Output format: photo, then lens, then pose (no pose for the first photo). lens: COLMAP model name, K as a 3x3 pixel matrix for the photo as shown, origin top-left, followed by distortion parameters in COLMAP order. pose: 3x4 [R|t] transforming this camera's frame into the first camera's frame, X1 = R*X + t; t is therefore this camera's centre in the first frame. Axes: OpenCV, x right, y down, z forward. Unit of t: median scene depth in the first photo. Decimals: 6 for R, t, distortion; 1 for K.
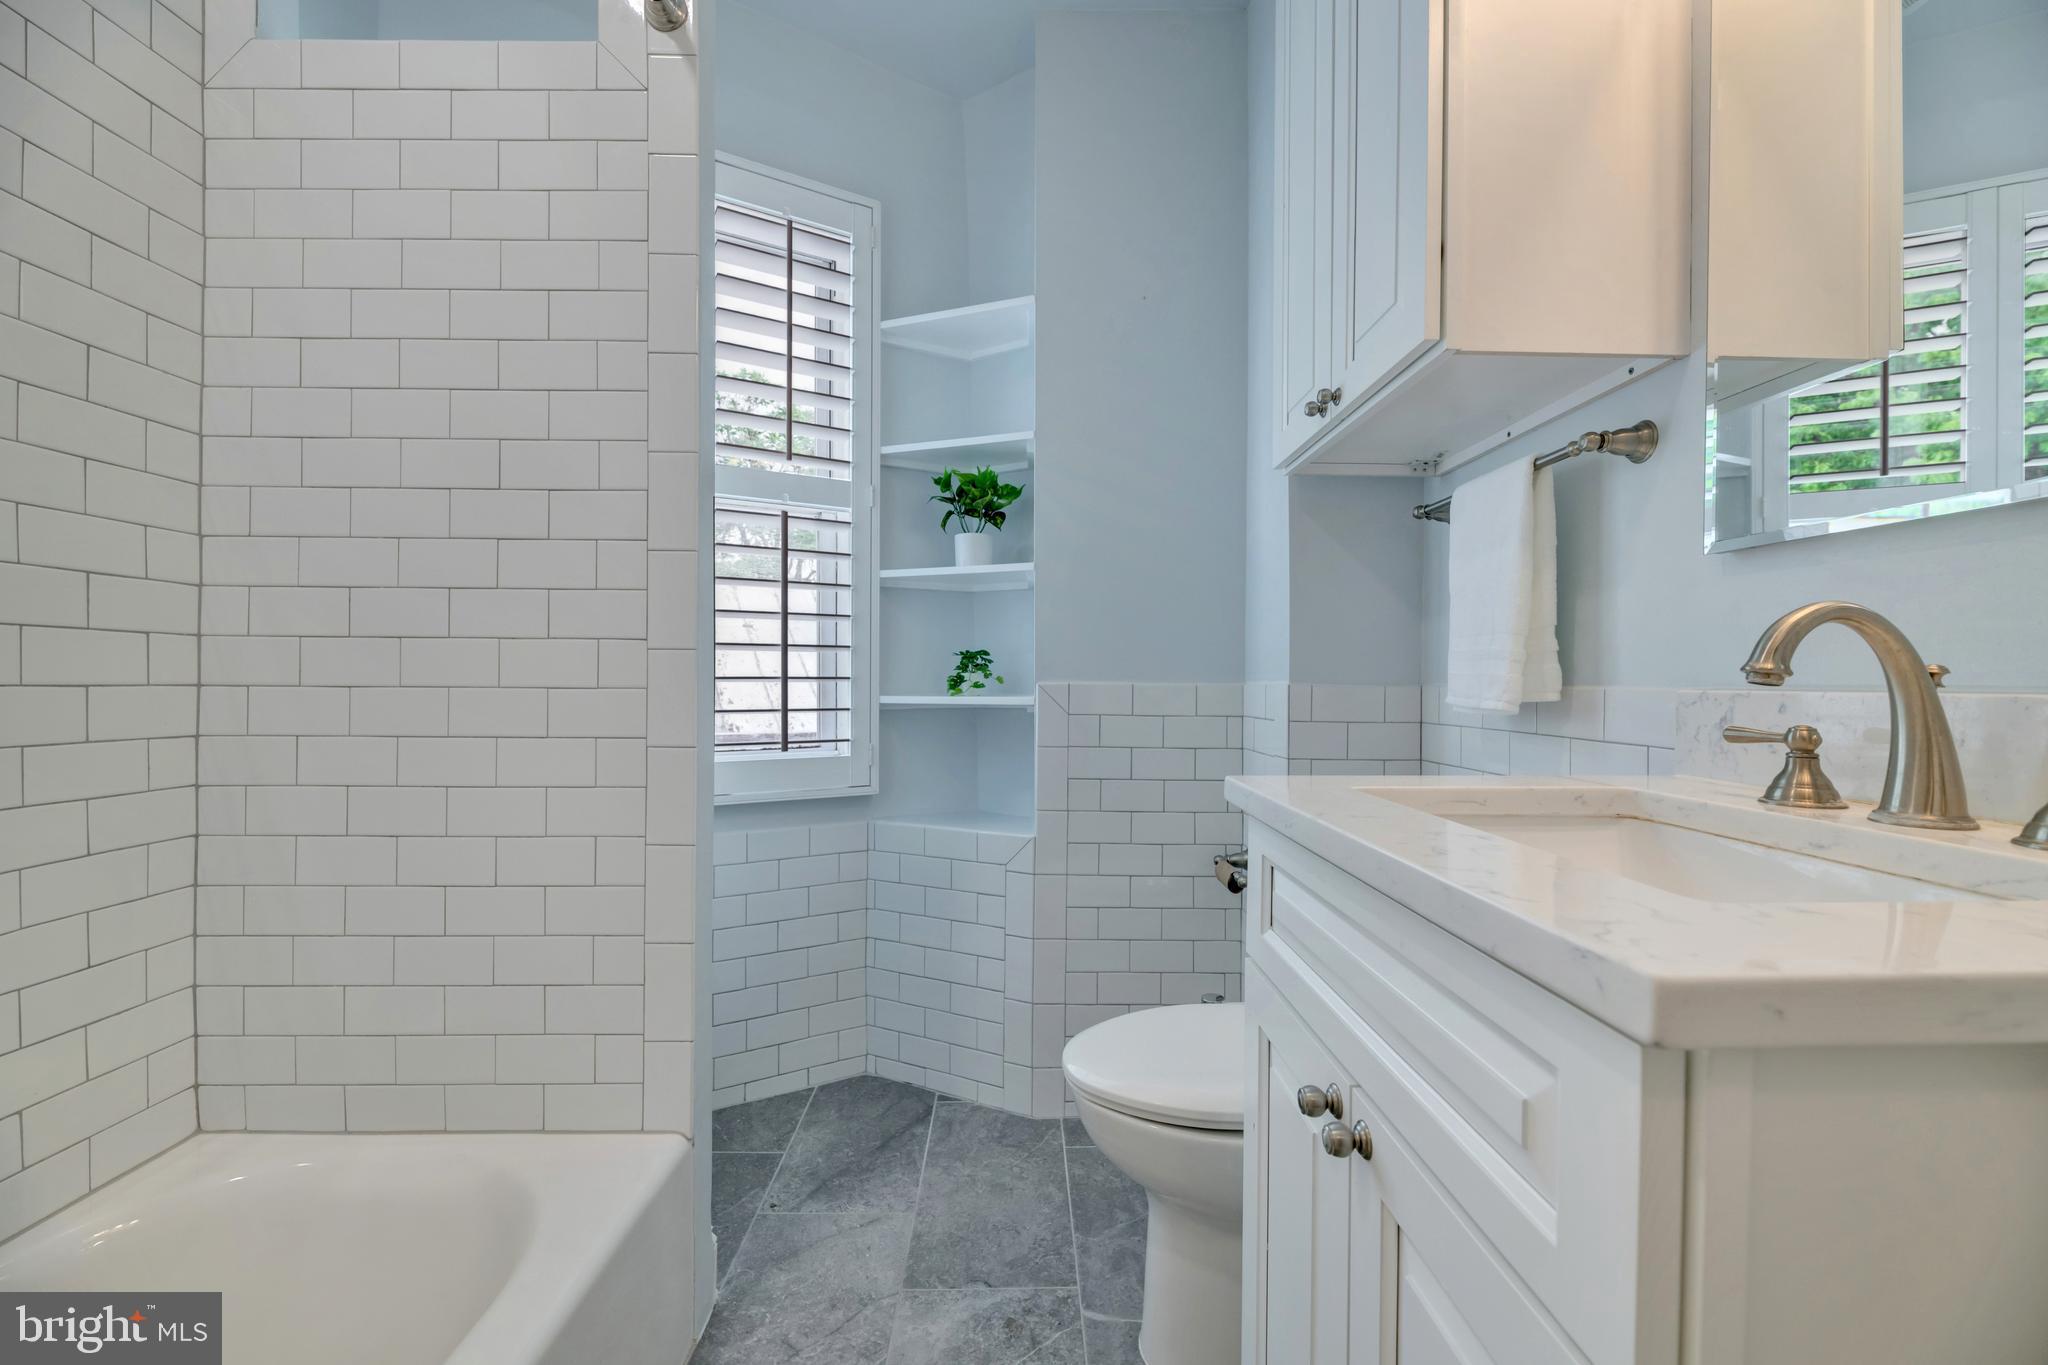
lens RADIAL K [[833.0, 0, 1033.7], [0, 833.0, 682.6], [0, 0, 1]] dist [-0.004536, -0.001555]
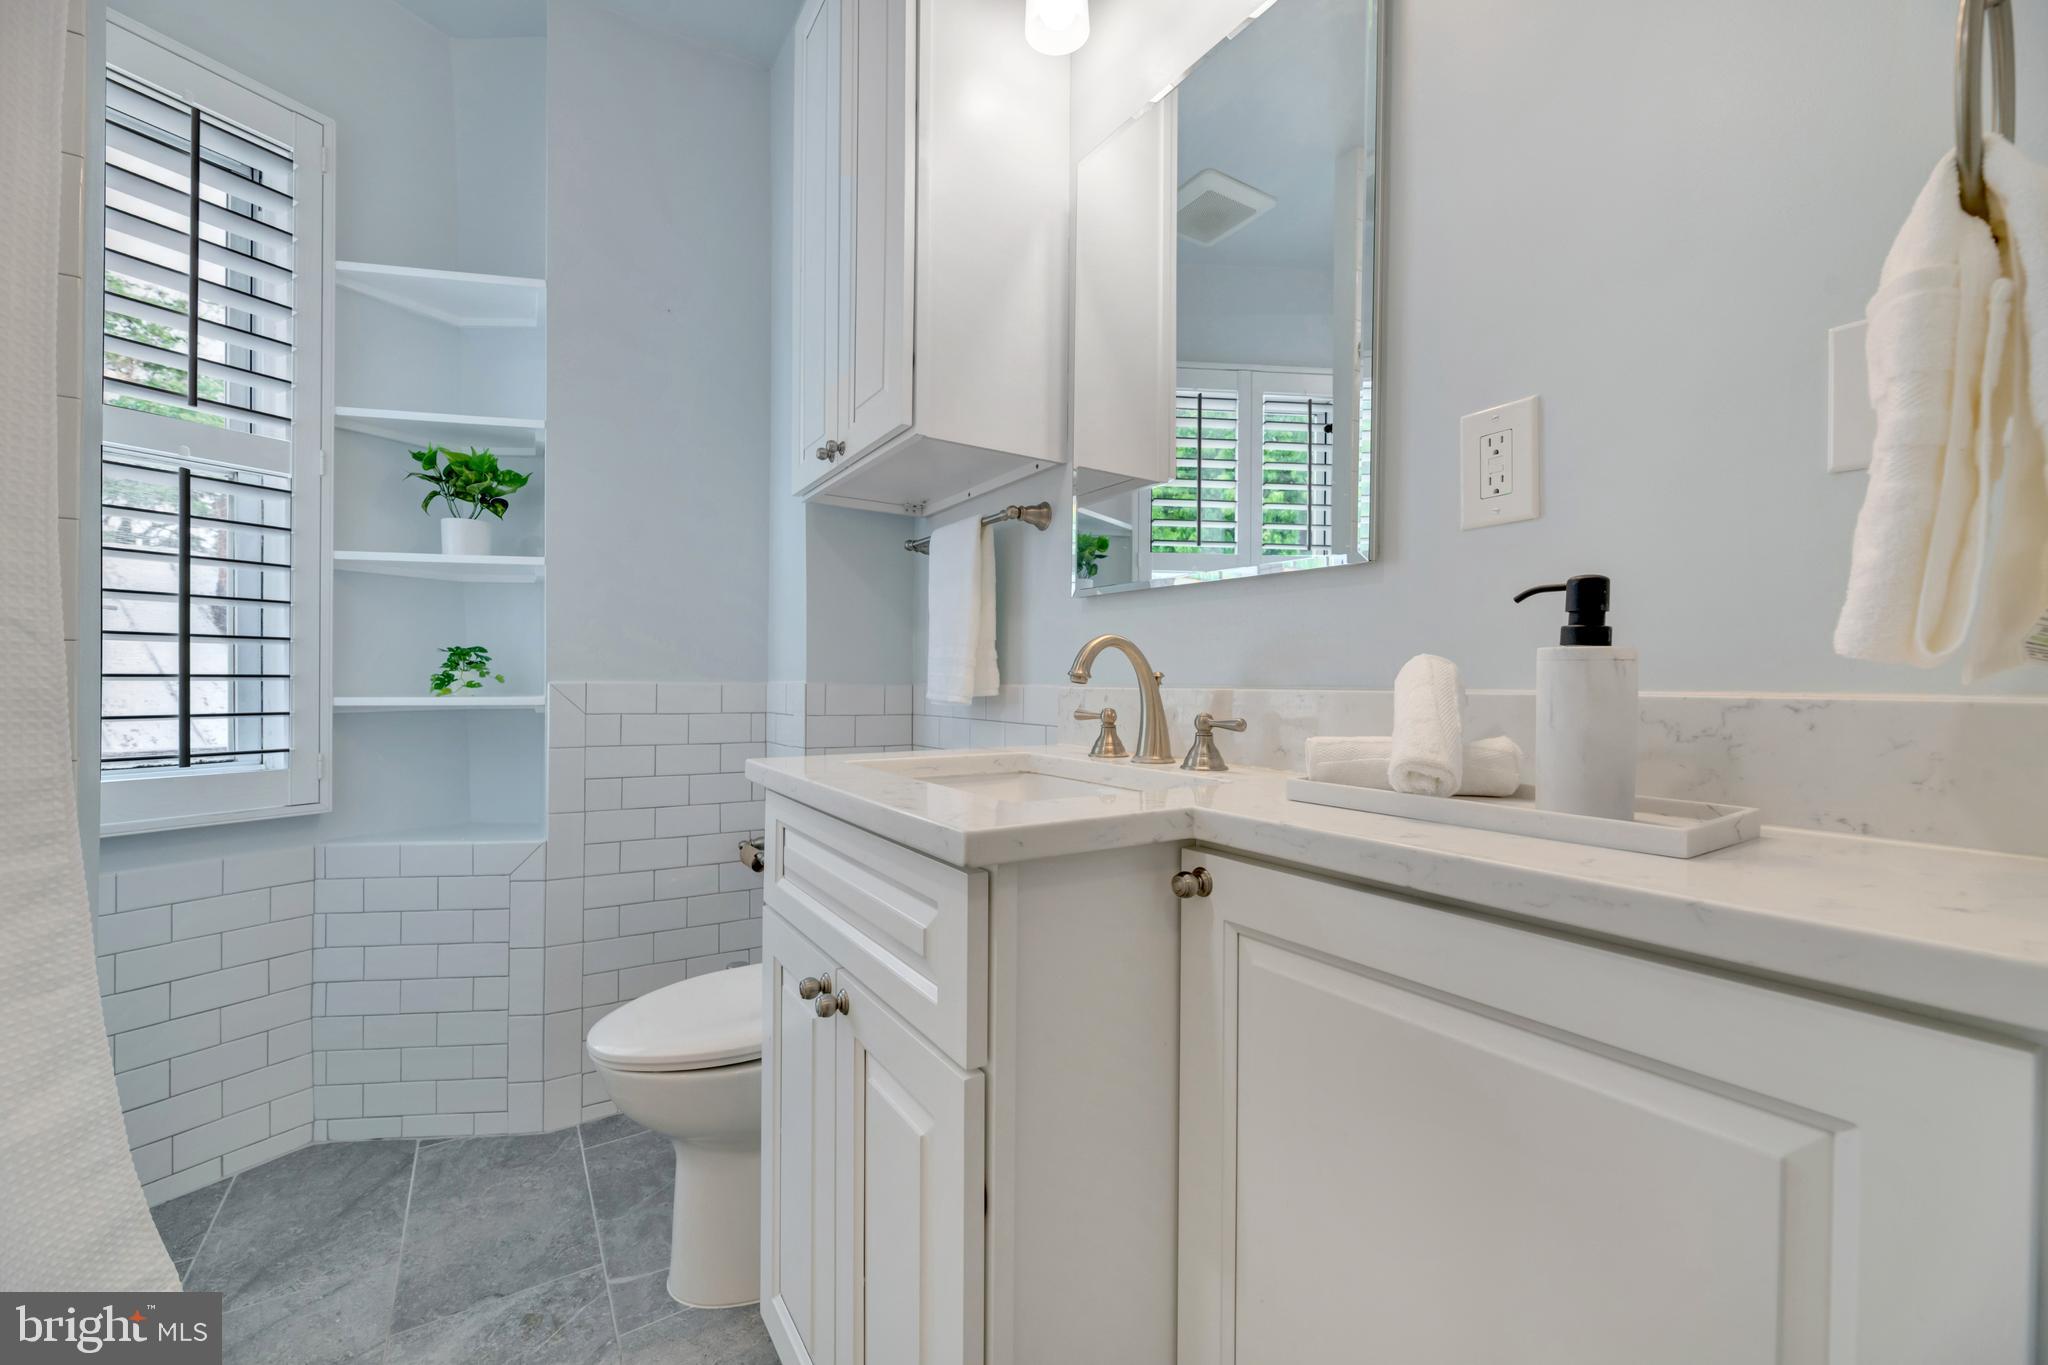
lens RADIAL K [[833.0, 0, 1043.2], [0, 833.0, 681.8], [0, 0, 1]] dist [-0.004536, -0.001555]
pose [[0.846910, 0.000412, 0.531737, -0.027174], [-0.000174, 1.000000, -0.000498, 0.000300], [-0.531737, 0.000329, 0.846909, -0.147033]]
